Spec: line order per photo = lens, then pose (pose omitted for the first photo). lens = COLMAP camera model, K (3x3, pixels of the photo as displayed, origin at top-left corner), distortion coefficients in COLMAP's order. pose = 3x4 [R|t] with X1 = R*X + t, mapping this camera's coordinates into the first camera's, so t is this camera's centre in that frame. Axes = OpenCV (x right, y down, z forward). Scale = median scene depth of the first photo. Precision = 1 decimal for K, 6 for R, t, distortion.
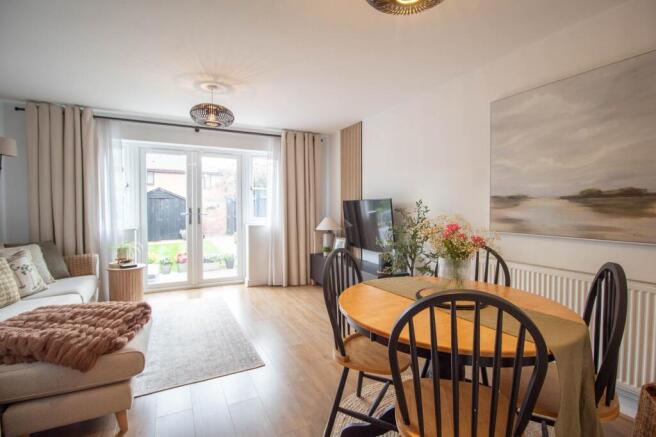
lens RADIAL K [[306.2, 0, 333.3], [0, 306.2, 214.9], [0, 0, 1]] dist [0.002492, -0.014998]
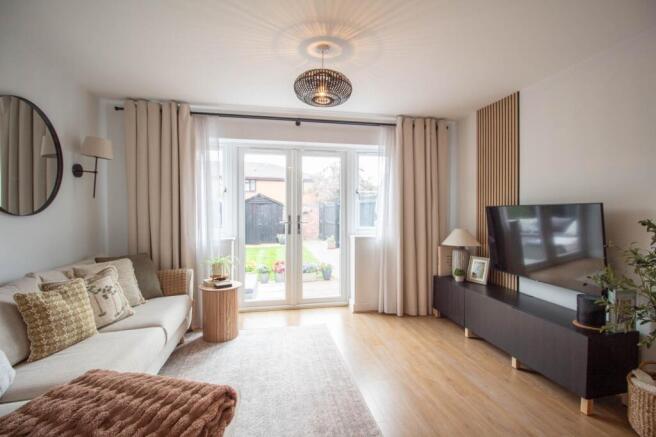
lens RADIAL K [[306.2, 0, 333.3], [0, 306.2, 214.9], [0, 0, 1]] dist [0.002492, -0.014998]
pose [[0.960501, 0.002649, -0.278264, -0.119319], [-0.006525, 0.999894, -0.013002, -0.014986], [0.278200, 0.014304, 0.960417, 0.225600]]
